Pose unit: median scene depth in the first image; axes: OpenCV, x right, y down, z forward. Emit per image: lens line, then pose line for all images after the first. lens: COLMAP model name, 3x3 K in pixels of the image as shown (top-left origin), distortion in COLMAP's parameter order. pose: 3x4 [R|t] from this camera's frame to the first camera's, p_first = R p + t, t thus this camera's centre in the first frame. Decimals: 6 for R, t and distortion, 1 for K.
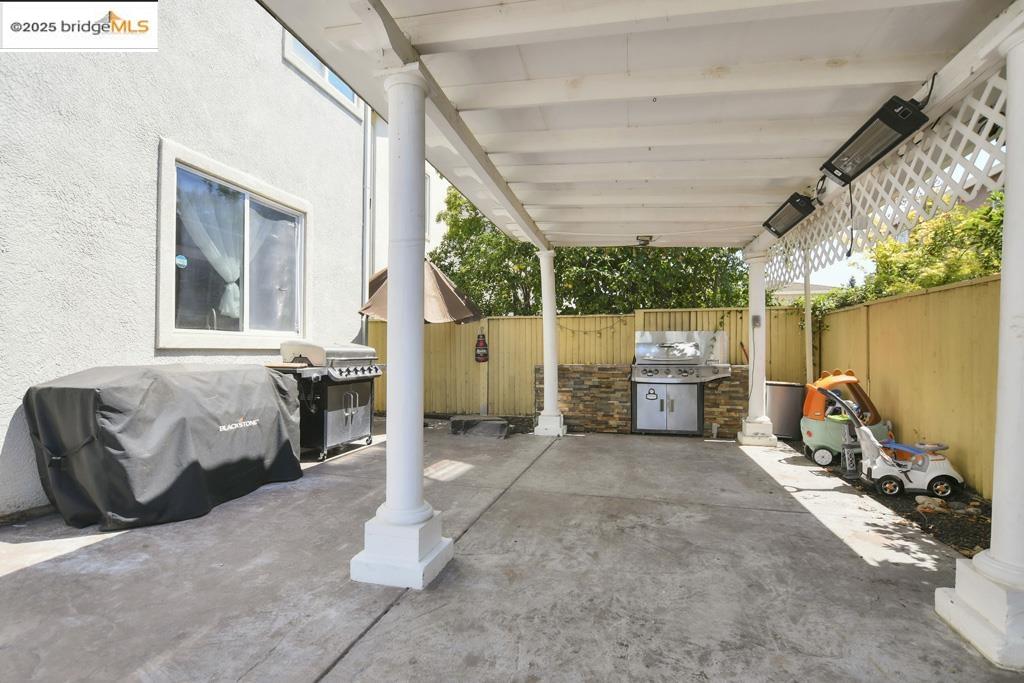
lens RADIAL K [[482.1, 0, 509.2], [0, 482.1, 350.6], [0, 0, 1]] dist [-0.016020, 0.000170]
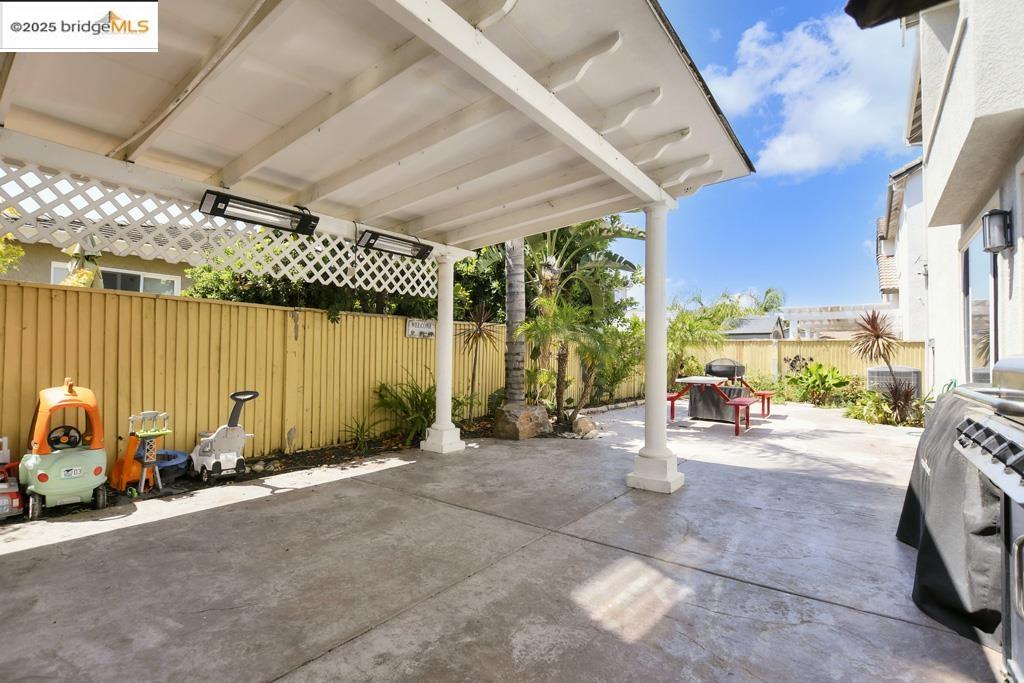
lens RADIAL K [[482.1, 0, 509.2], [0, 482.1, 350.6], [0, 0, 1]] dist [-0.016020, 0.000170]
pose [[-0.930179, -0.010137, 0.366966, -0.255400], [-0.015097, 0.999829, -0.010647, -0.002772], [-0.366796, -0.015443, -0.930173, 2.000697]]
